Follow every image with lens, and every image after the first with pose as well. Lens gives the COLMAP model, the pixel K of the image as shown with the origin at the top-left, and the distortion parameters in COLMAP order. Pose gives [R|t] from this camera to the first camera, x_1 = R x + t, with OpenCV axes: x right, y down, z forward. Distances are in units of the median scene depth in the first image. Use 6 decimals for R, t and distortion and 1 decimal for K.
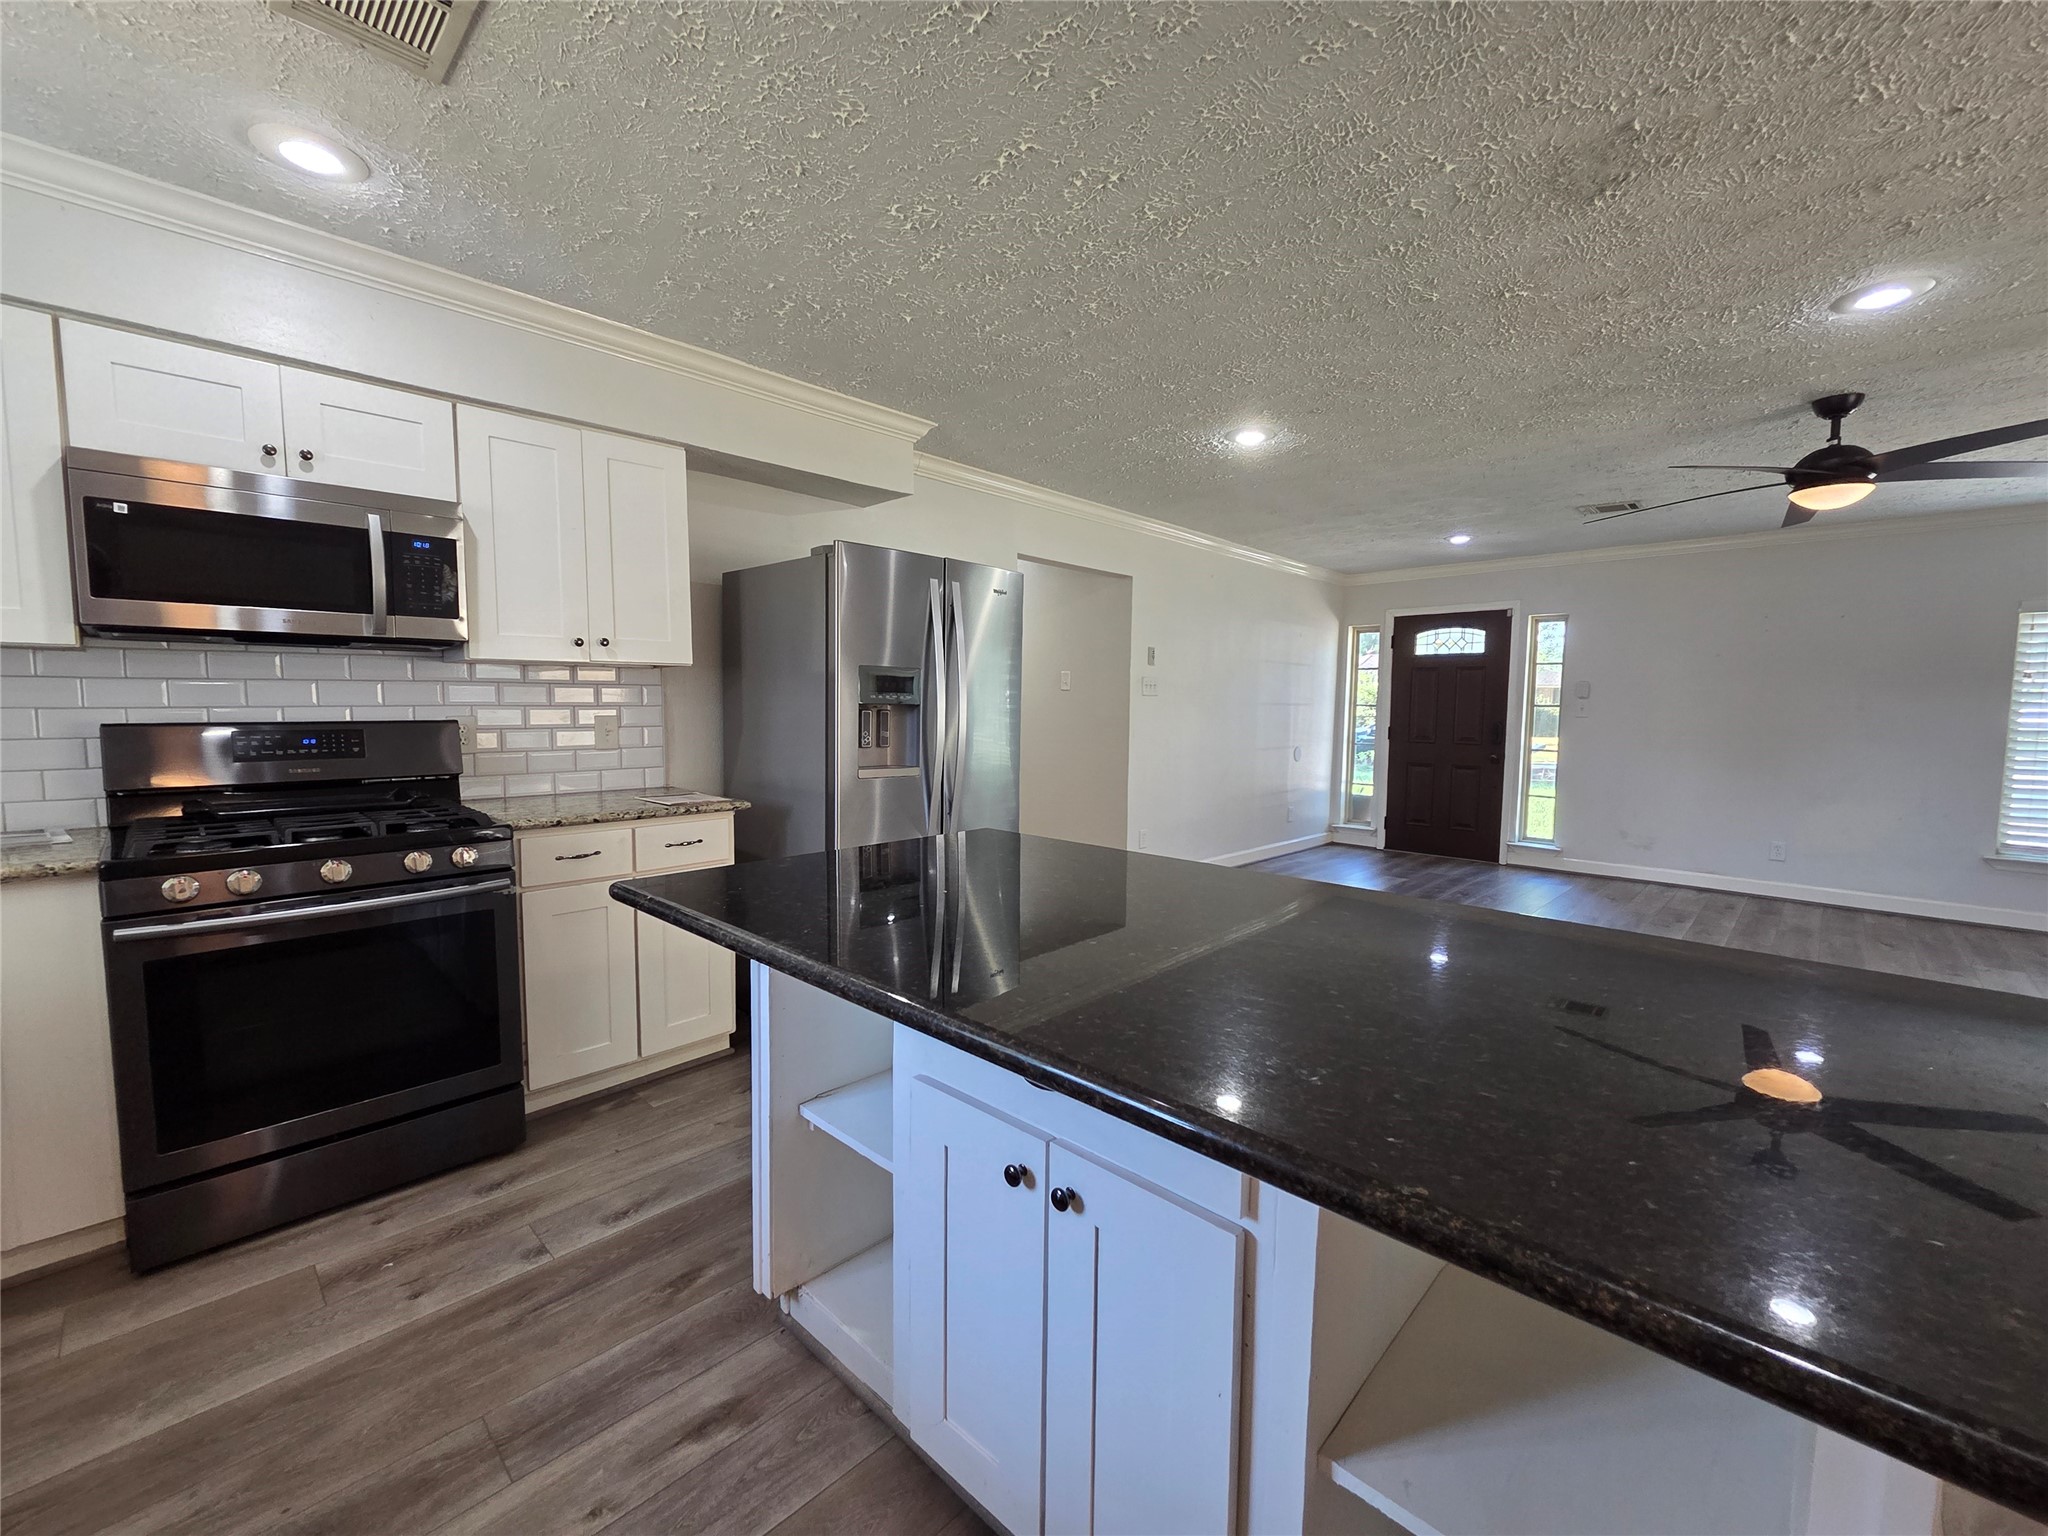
lens RADIAL K [[841.2, 0, 1032.9], [0, 841.2, 768.0], [0, 0, 1]] dist [0.001687, -0.000670]
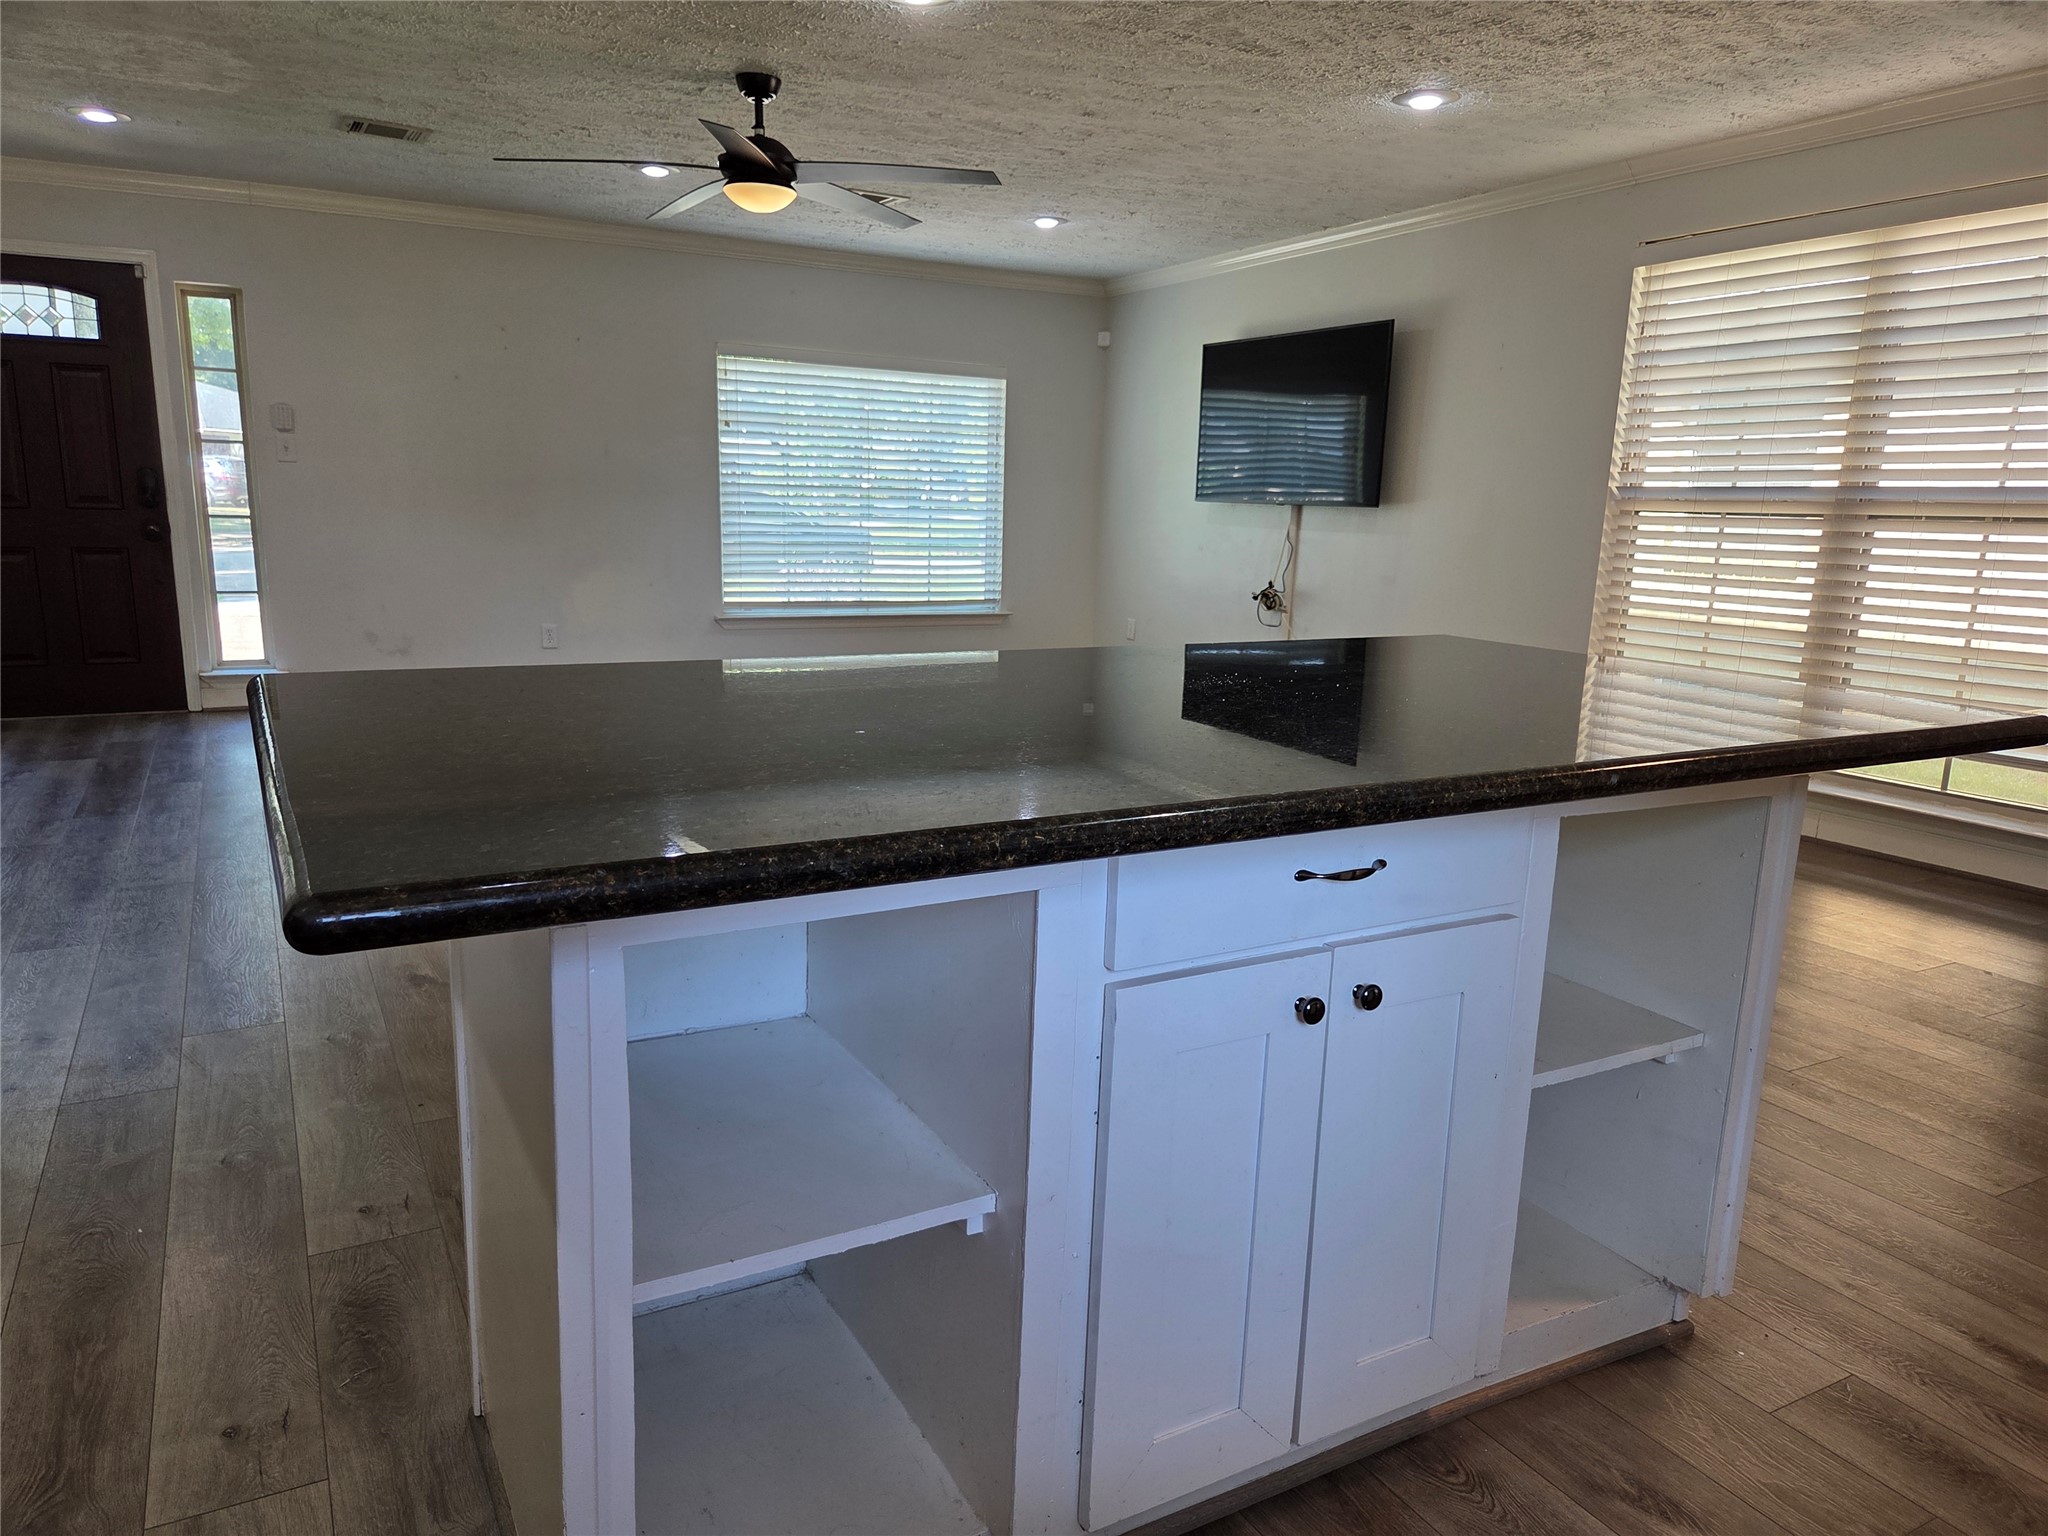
lens RADIAL K [[1373.2, 0, 998.2], [0, 1373.2, 775.0], [0, 0, 1]] dist [0.037263, -0.003173]
pose [[0.311385, -0.193895, 0.930293, -0.194511], [0.054146, 0.980992, 0.186339, 0.005226], [-0.948740, -0.007652, 0.315964, 0.140705]]
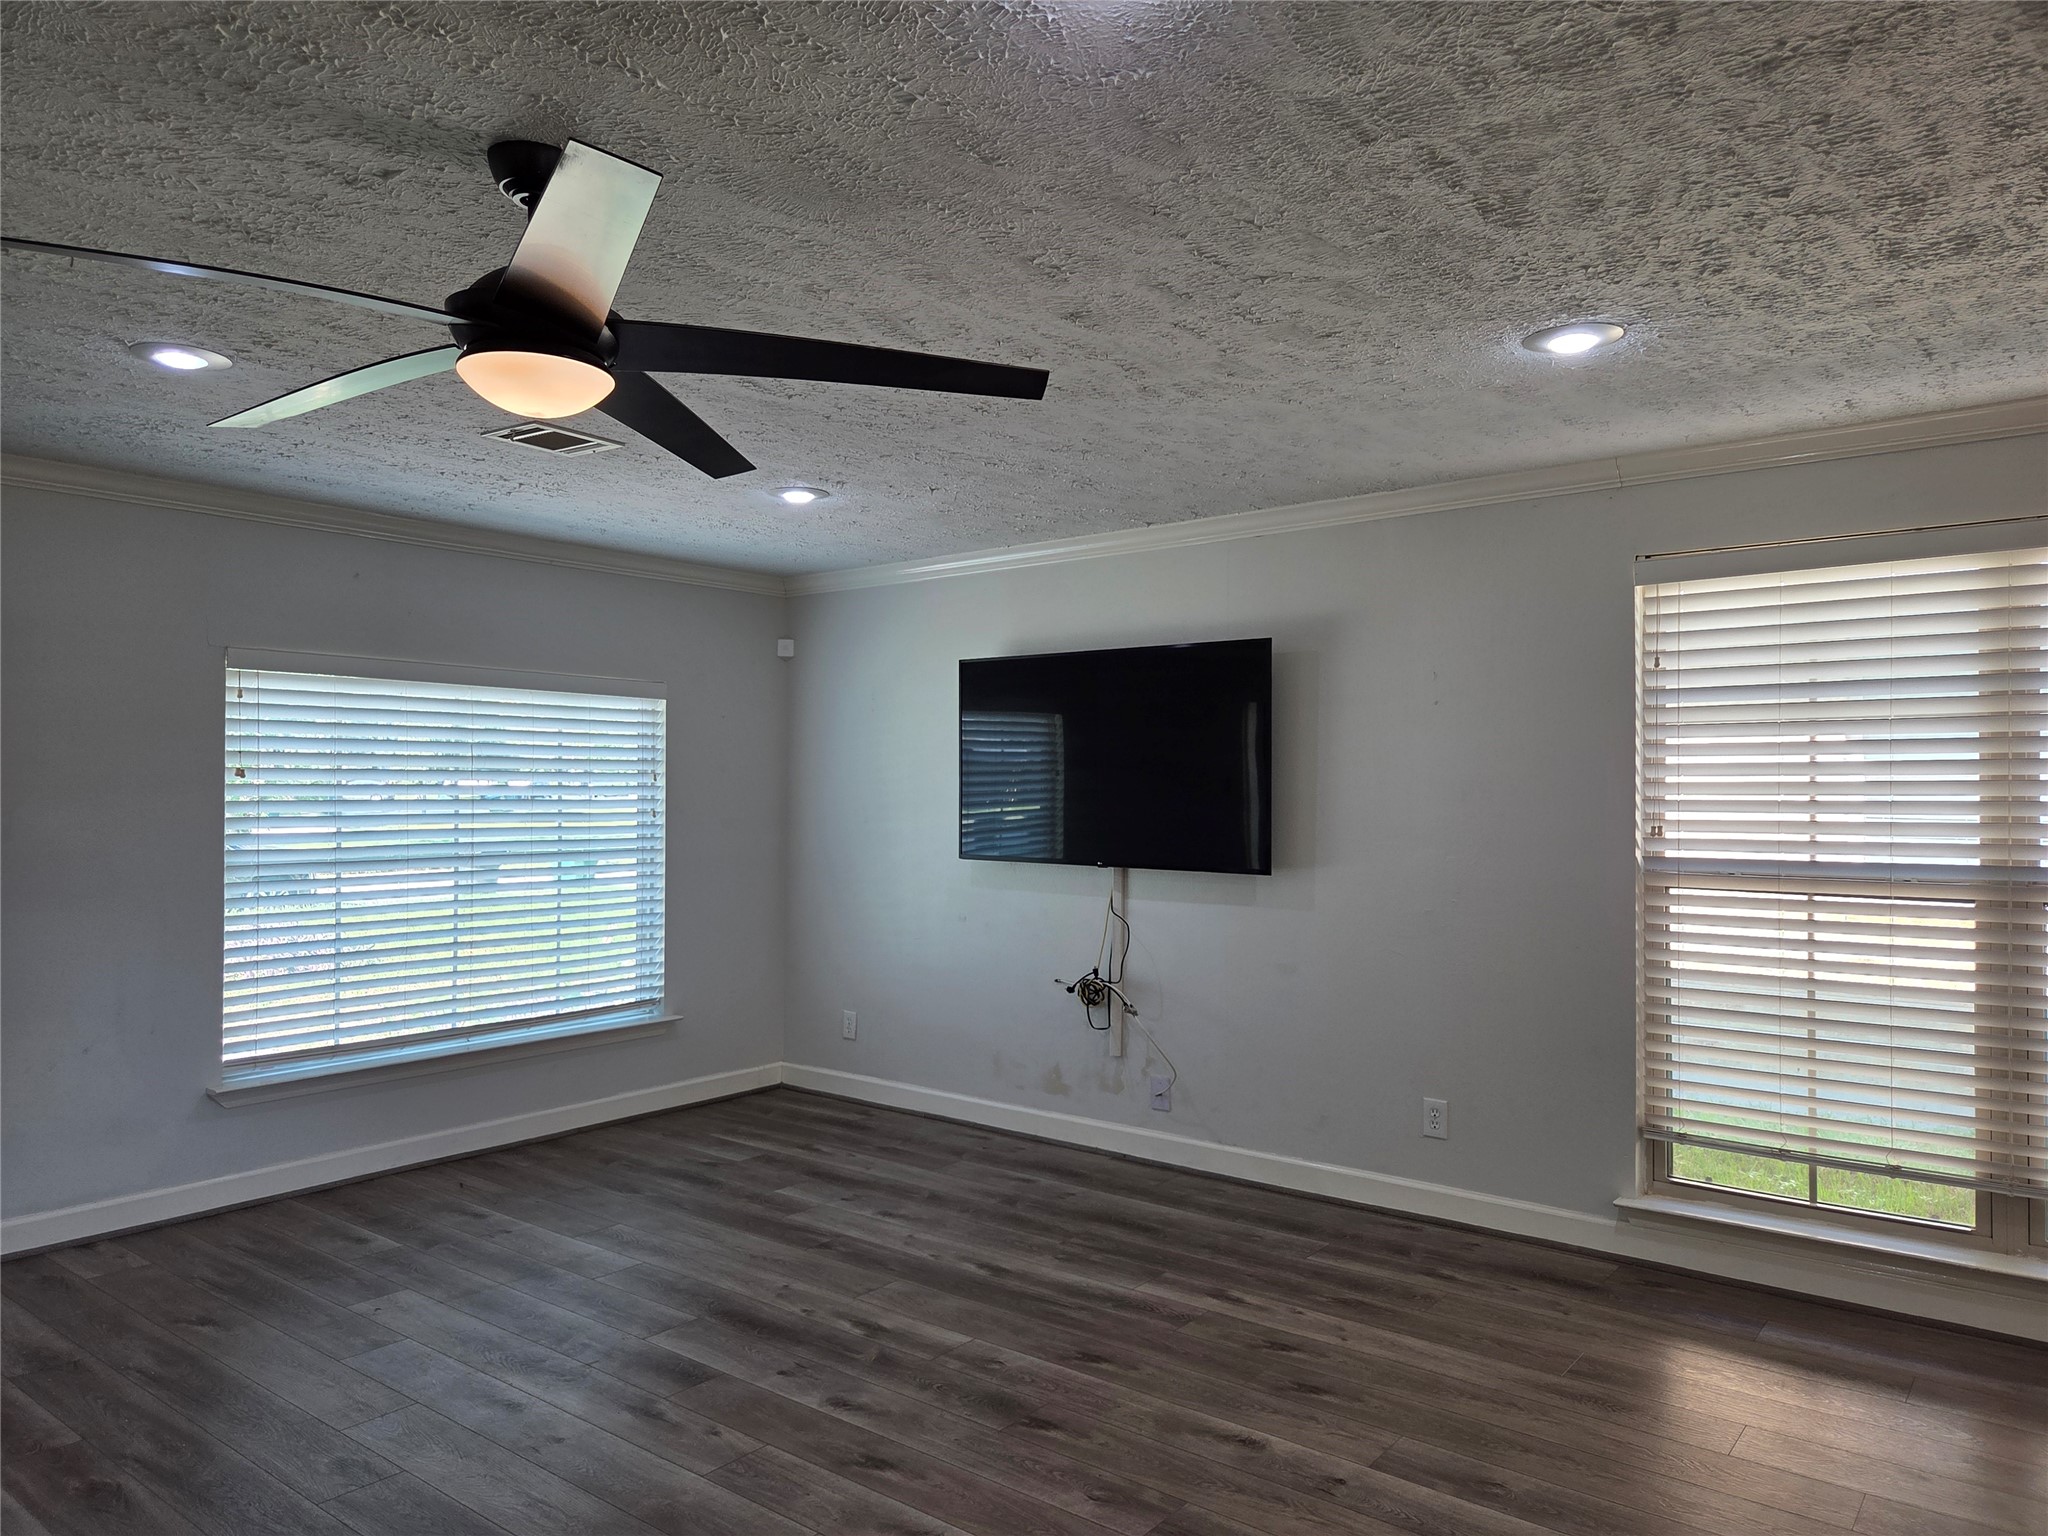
lens RADIAL K [[1377.7, 0, 1014.9], [0, 1377.7, 766.1], [0, 0, 1]] dist [0.080648, -0.081010]
pose [[-0.083195, 0.004590, 0.996523, 0.104343], [0.077957, 0.996955, 0.001916, -0.052537], [-0.993479, 0.077846, -0.083299, 0.379271]]
